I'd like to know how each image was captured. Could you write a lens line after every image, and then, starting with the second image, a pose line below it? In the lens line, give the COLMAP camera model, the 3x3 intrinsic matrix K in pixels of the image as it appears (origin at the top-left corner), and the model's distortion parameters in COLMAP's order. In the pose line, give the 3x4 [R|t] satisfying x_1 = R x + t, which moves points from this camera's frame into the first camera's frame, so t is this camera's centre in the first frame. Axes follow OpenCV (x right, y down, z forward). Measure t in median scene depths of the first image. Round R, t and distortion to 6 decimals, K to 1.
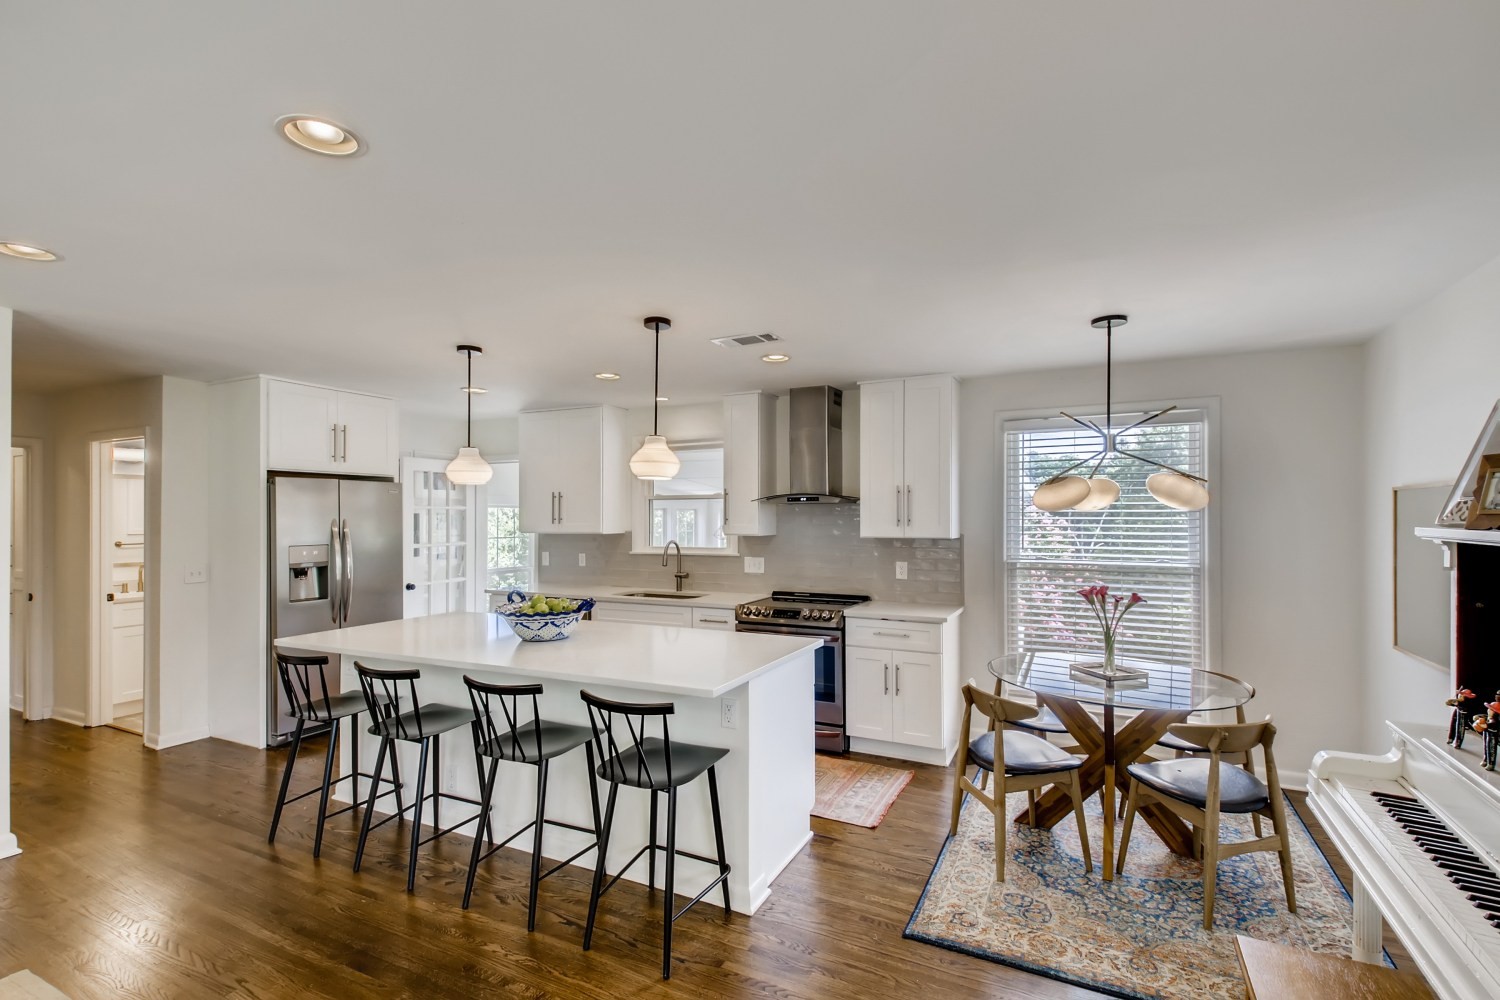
lens RADIAL K [[693.8, 0, 754.4], [0, 693.8, 506.8], [0, 0, 1]] dist [0.010479, -0.002703]
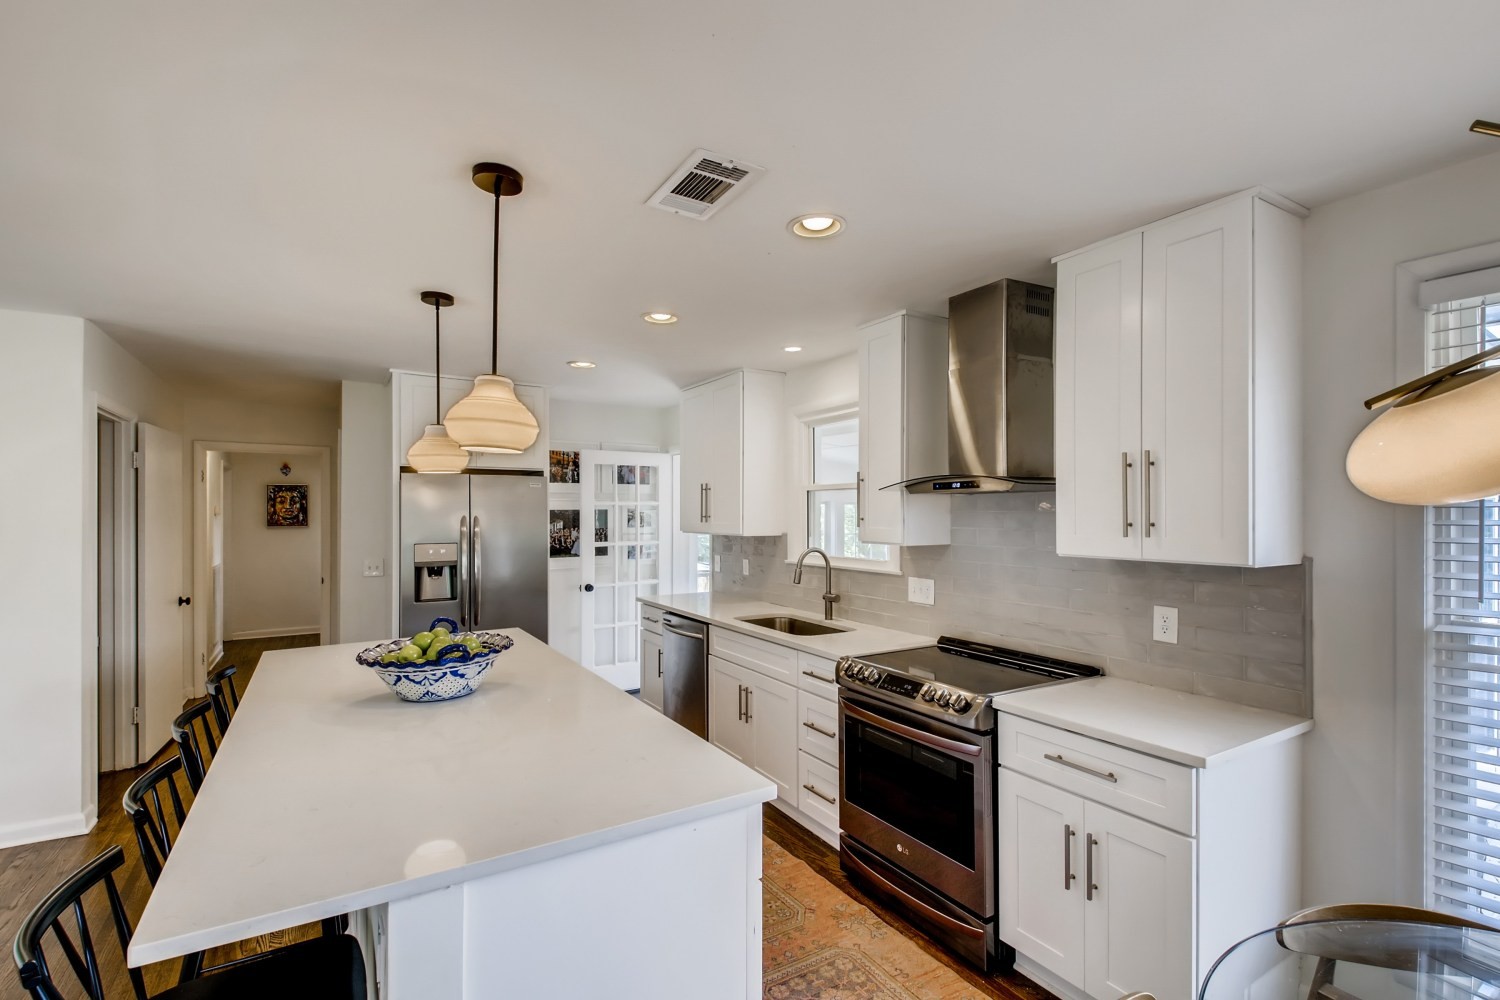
lens RADIAL K [[693.8, 0, 747.7], [0, 693.8, 505.9], [0, 0, 1]] dist [0.010479, -0.002703]
pose [[0.849305, -0.002660, -0.527895, 0.217662], [0.007033, 0.999956, 0.006277, 0.001577], [0.527855, -0.009044, 0.849286, 0.408954]]
